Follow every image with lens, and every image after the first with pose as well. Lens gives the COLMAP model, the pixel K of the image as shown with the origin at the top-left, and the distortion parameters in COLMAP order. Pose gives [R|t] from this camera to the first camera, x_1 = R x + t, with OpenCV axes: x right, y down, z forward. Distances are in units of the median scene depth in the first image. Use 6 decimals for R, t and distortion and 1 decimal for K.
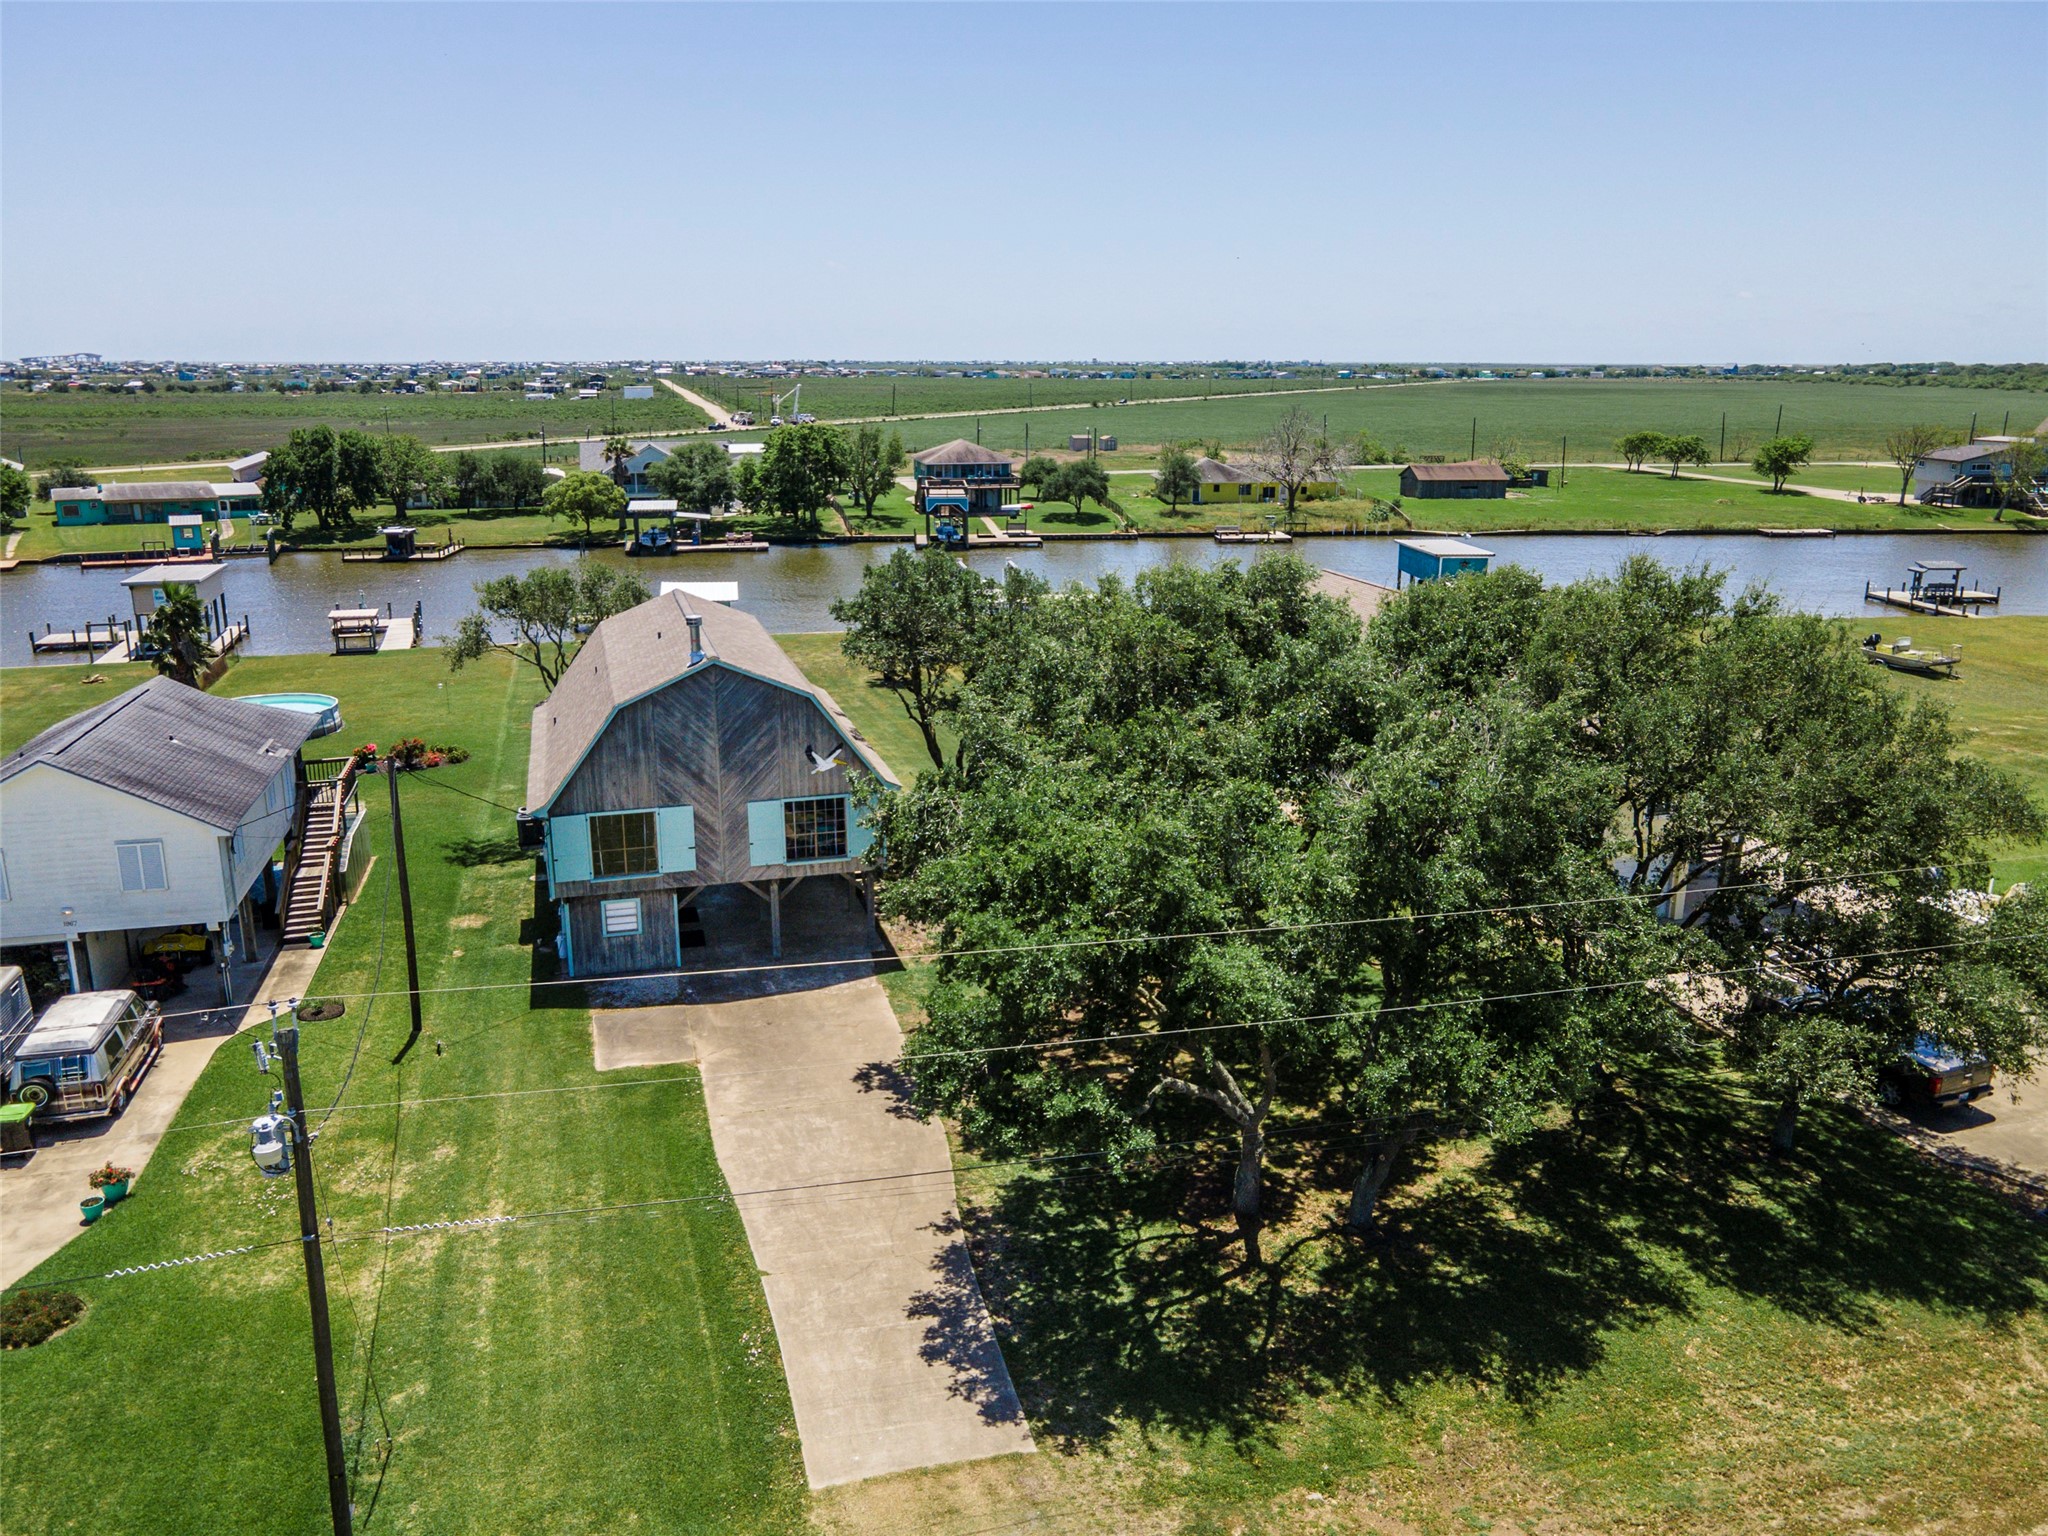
lens RADIAL K [[1537.3, 0, 1026.9], [0, 1537.3, 764.8], [0, 0, 1]] dist [-0.026635, 0.041386]
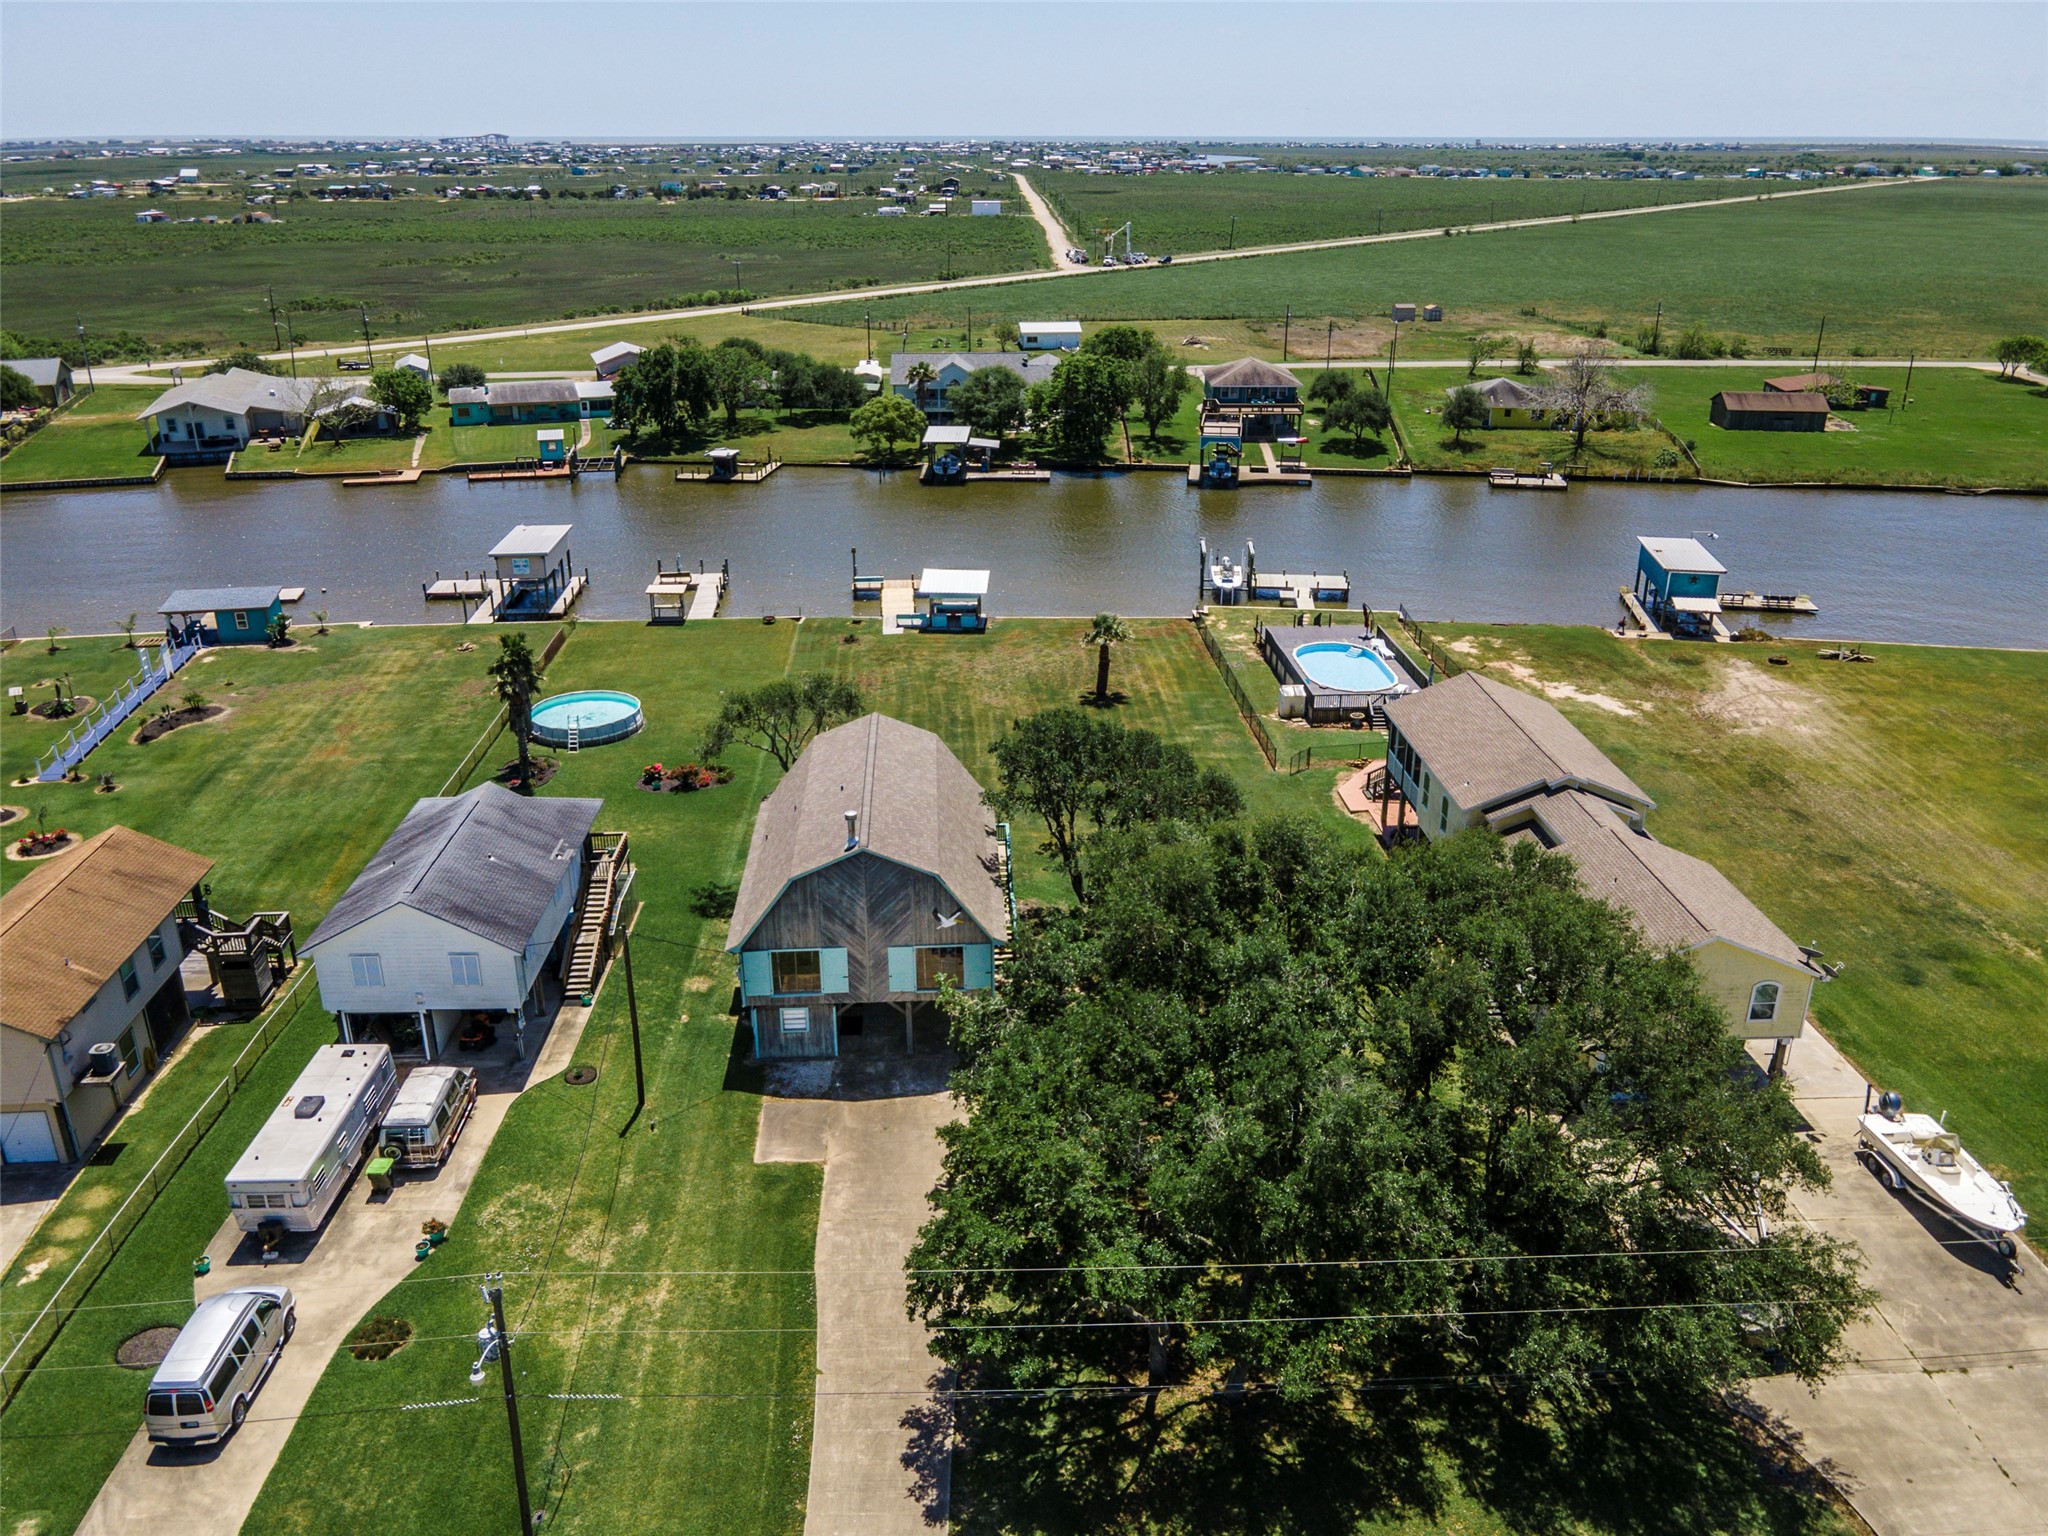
lens RADIAL K [[1537.3, 0, 1034.1], [0, 1537.3, 757.1], [0, 0, 1]] dist [-0.026635, 0.041386]
pose [[0.975926, 0.082580, -0.201866, 0.206419], [-0.056921, 0.989909, 0.129768, -0.338760], [0.210545, -0.115153, 0.970778, -0.246455]]
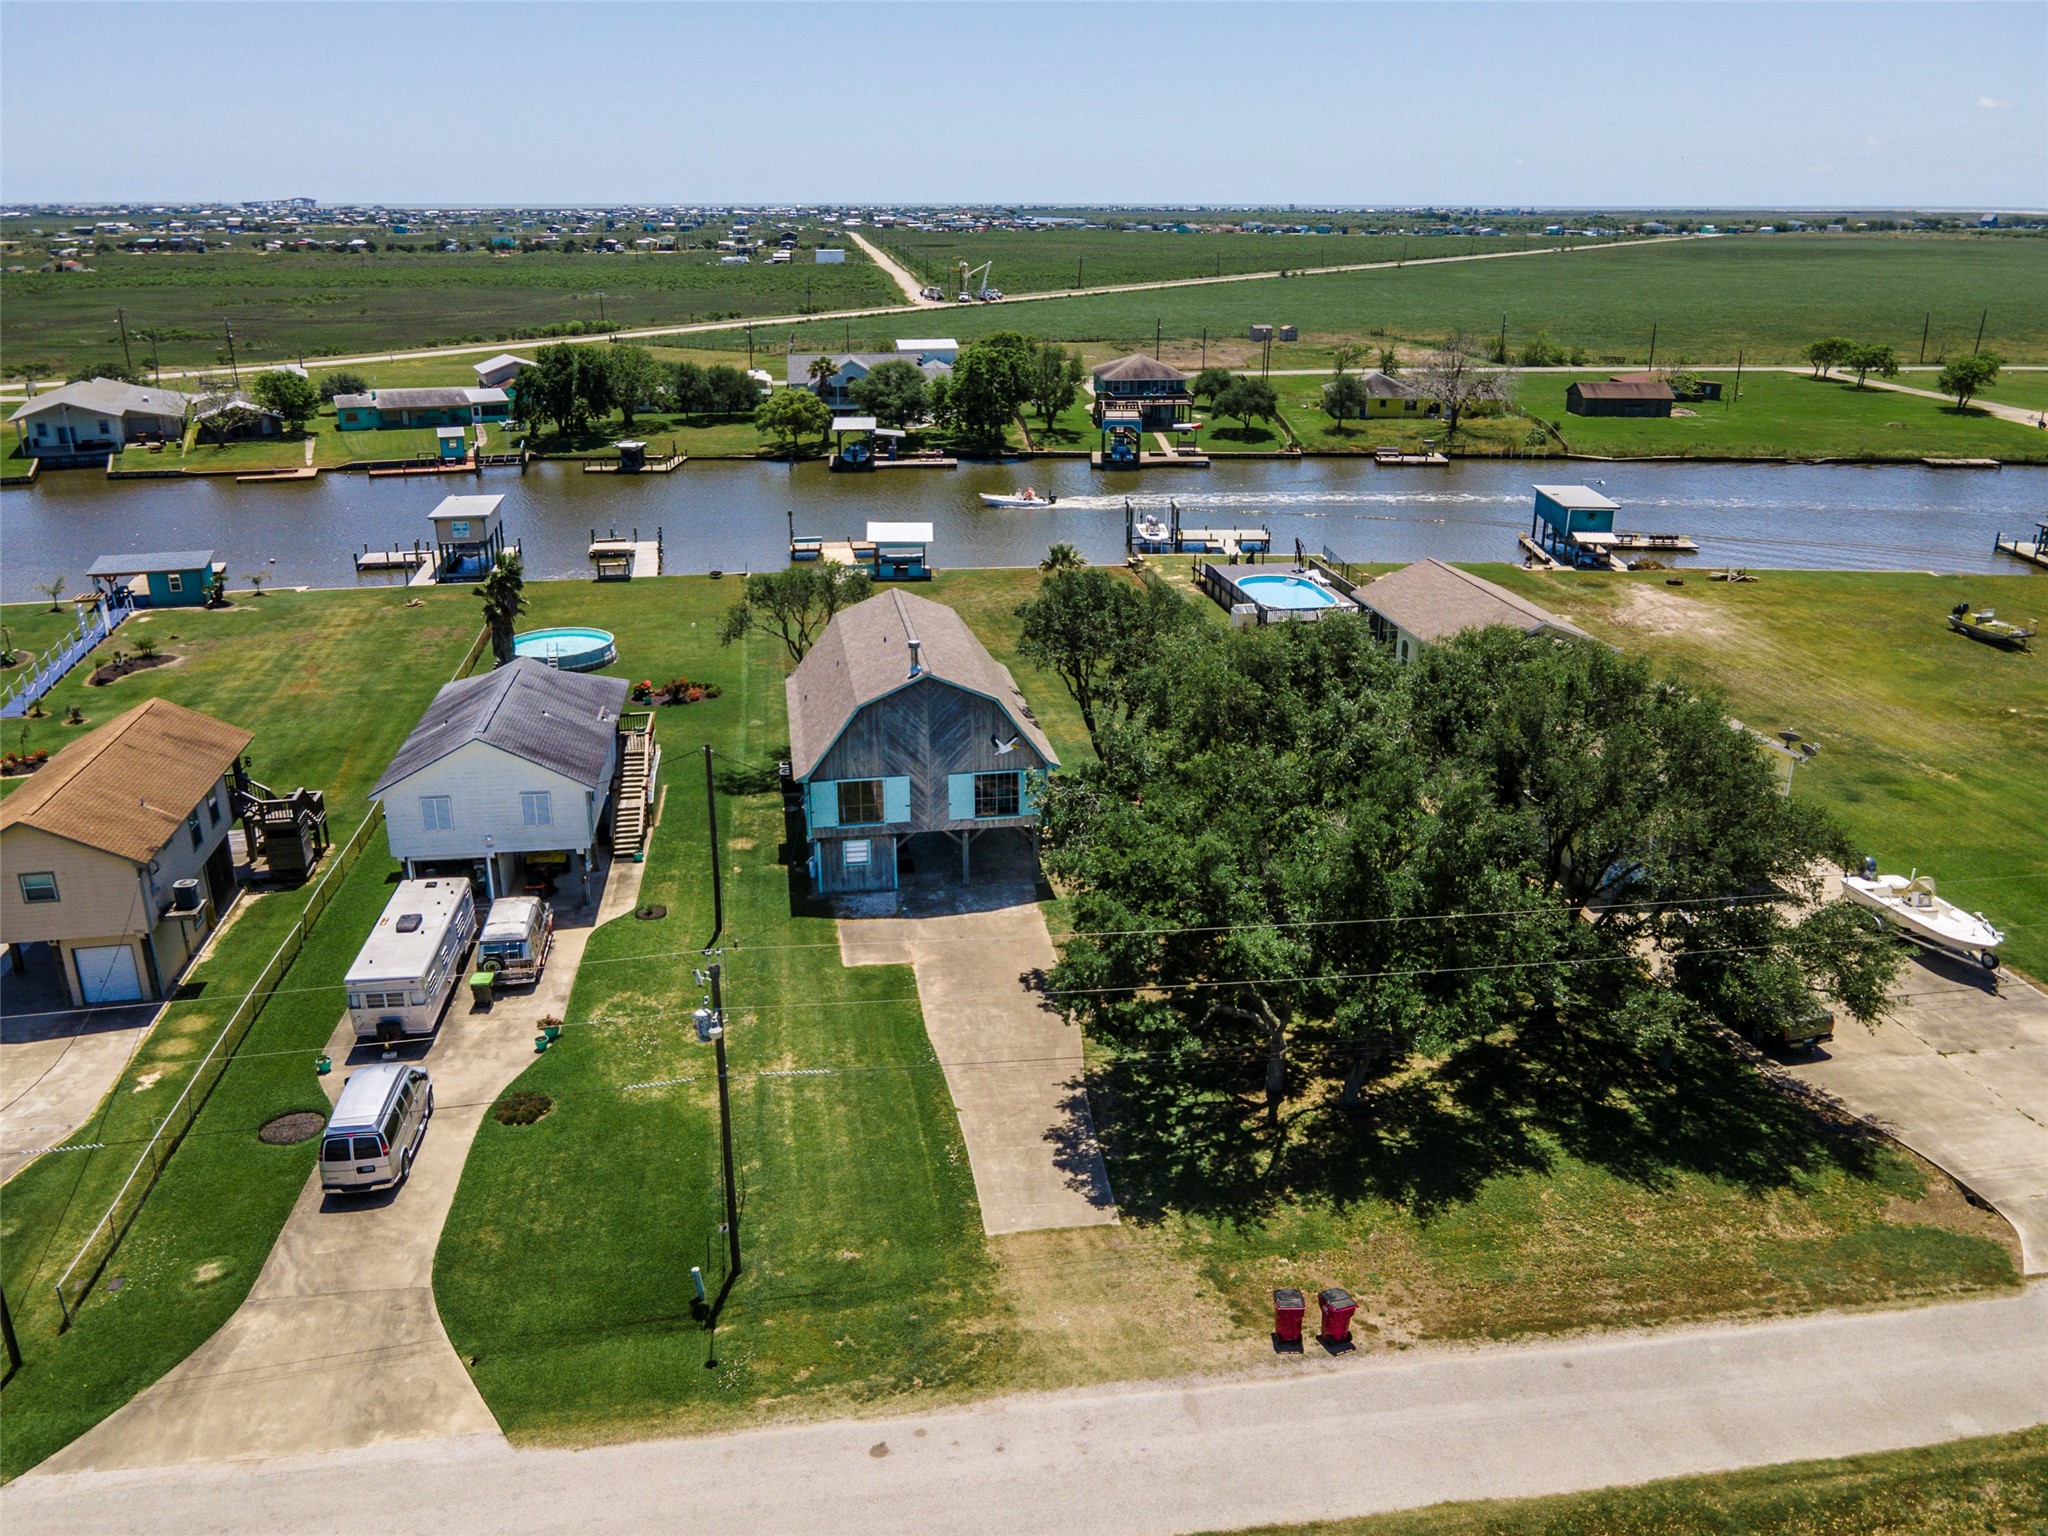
lens RADIAL K [[1537.3, 0, 1033.7], [0, 1537.3, 767.4], [0, 0, 1]] dist [-0.026635, 0.041386]
pose [[0.993502, 0.040446, -0.106381, 0.042690], [-0.030366, 0.995040, 0.094723, -0.123296], [0.109685, -0.090877, 0.989803, -0.377166]]
